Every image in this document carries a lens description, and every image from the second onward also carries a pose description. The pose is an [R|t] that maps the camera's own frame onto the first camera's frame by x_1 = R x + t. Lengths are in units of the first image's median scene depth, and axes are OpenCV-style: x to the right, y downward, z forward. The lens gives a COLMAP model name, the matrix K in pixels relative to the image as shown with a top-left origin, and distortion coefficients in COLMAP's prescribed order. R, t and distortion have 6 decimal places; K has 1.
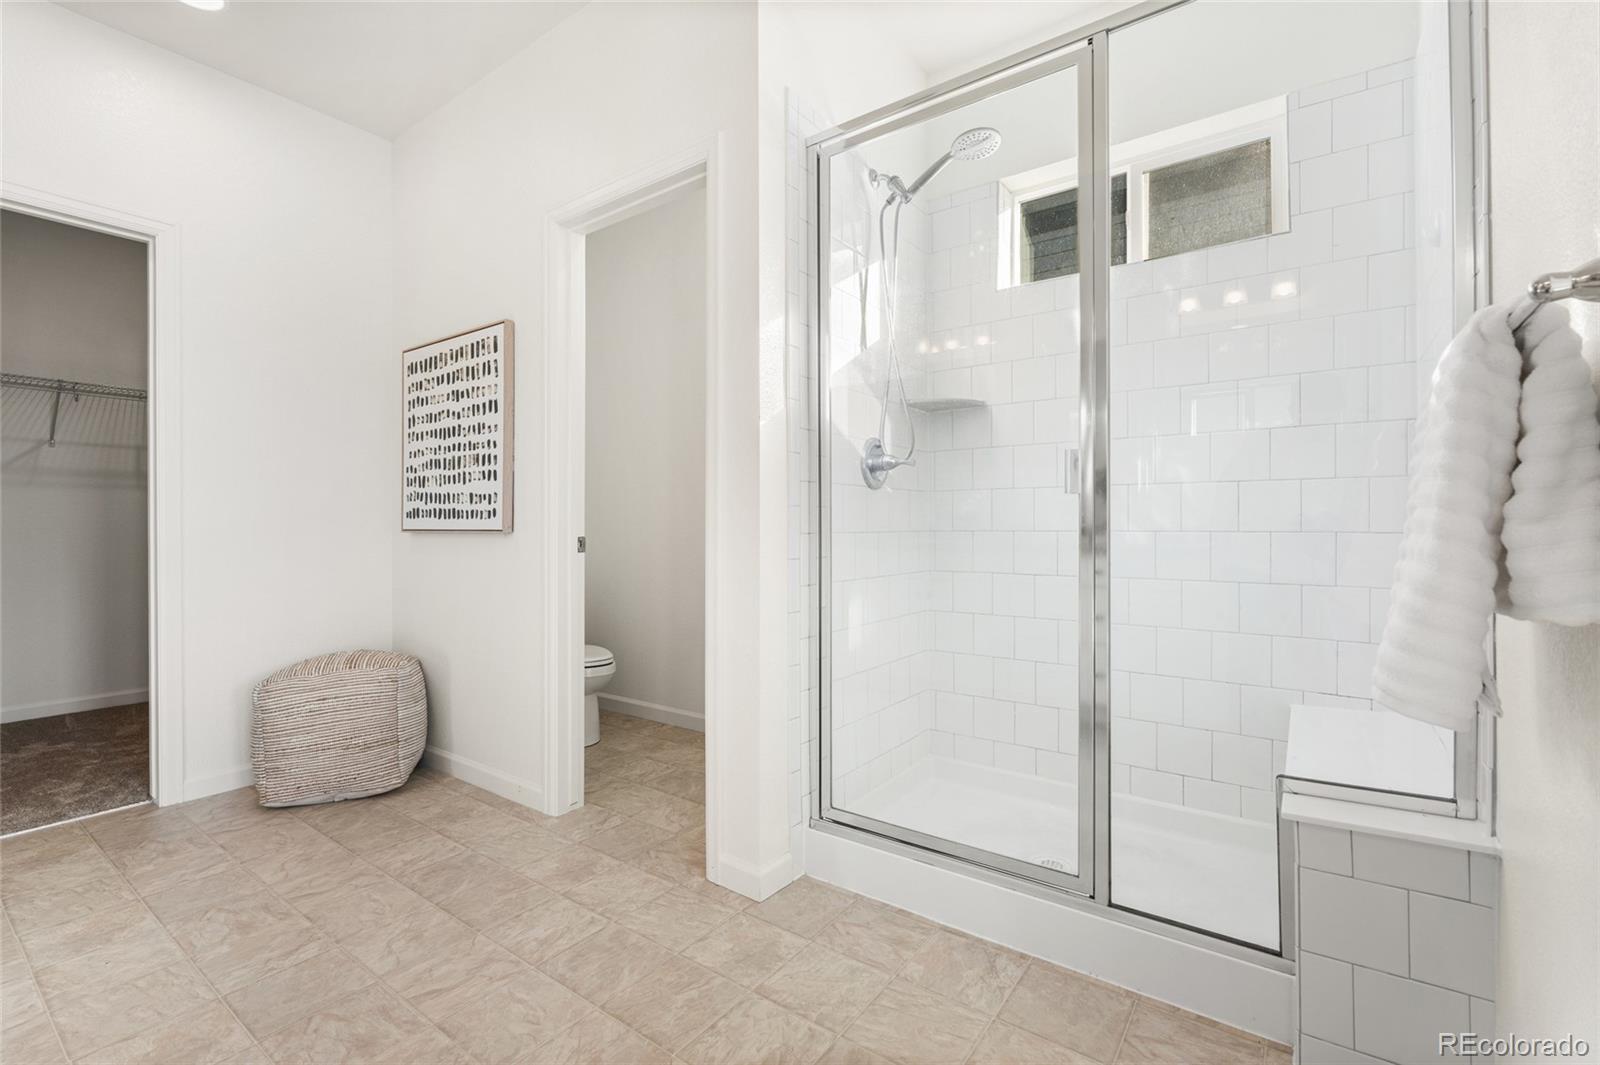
lens RADIAL K [[713.5, 0, 795.2], [0, 713.5, 529.6], [0, 0, 1]] dist [-0.004759, -0.000281]
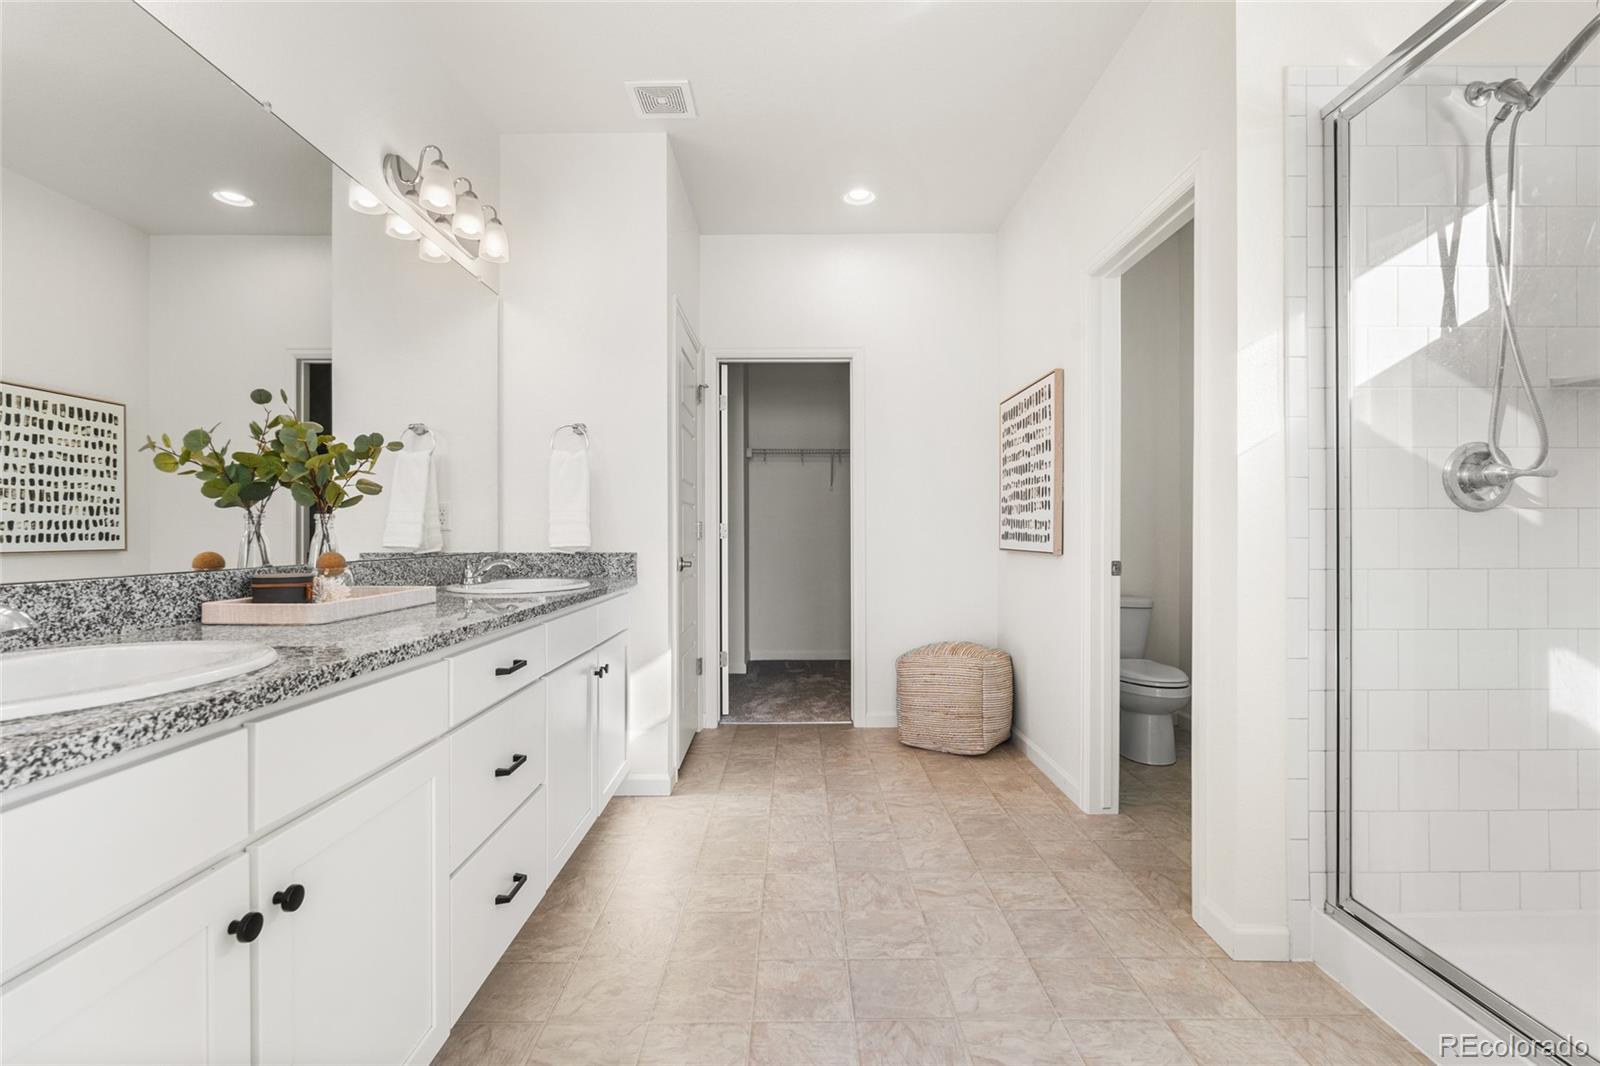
lens RADIAL K [[713.1, 0, 777.4], [0, 713.1, 537.5], [0, 0, 1]] dist [-0.000131, 0.000093]
pose [[0.572813, 0.005046, -0.819671, 0.290094], [-0.001385, 0.999986, 0.005188, -0.030611], [0.819685, -0.001836, 0.572812, -0.025472]]
